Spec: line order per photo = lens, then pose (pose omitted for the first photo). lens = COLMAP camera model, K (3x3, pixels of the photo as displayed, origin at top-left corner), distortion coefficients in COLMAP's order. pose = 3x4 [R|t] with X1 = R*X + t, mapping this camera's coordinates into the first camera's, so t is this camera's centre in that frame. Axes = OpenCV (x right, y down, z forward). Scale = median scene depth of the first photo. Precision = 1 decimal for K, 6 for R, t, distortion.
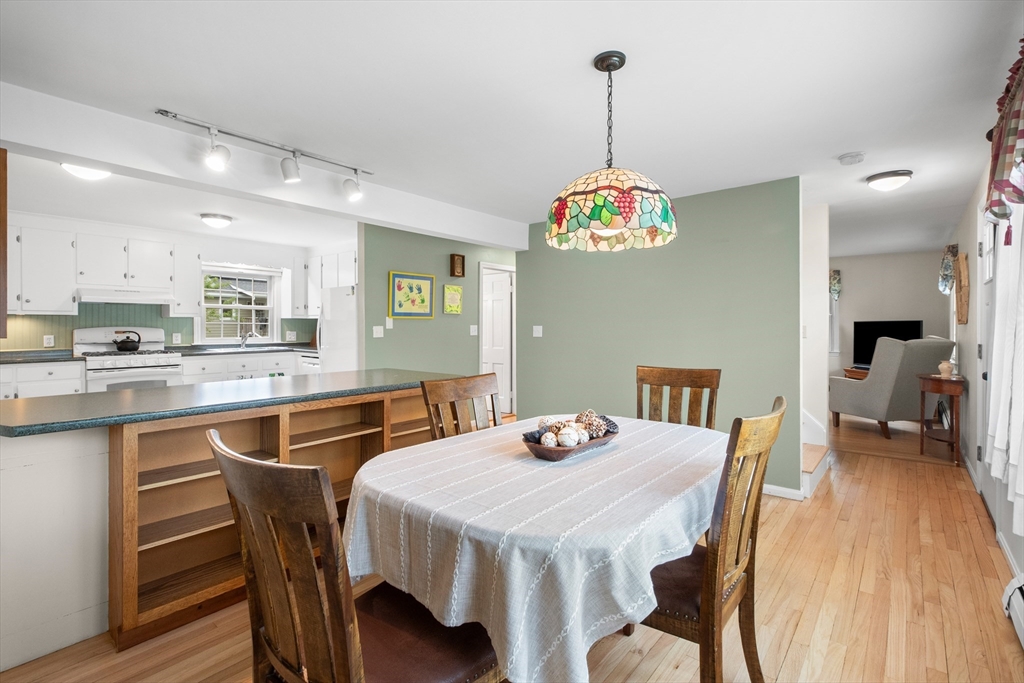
lens RADIAL K [[479.4, 0, 512.0], [0, 479.4, 321.2], [0, 0, 1]] dist [-0.000137, 0.000244]
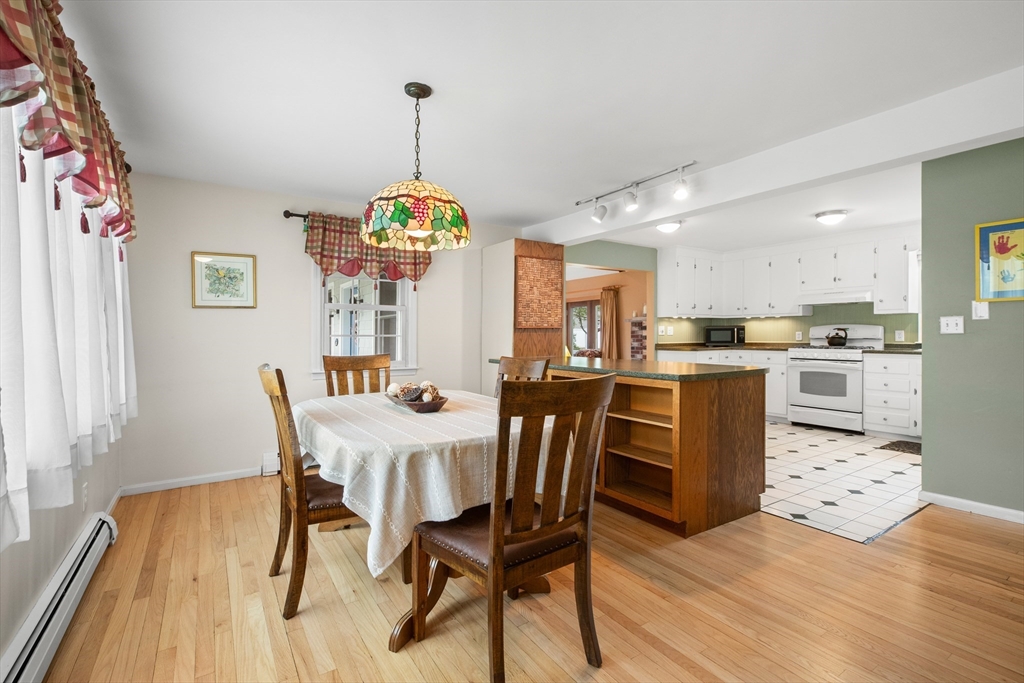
lens RADIAL K [[461.0, 0, 512.0], [0, 461.0, 341.5], [0, 0, 1]] dist [-0.000415, -0.000222]
pose [[-0.305168, 0.017770, -0.952133, 0.457472], [0.013238, 0.999808, 0.014417, 0.026161], [0.952206, -0.008205, -0.305345, 0.599342]]
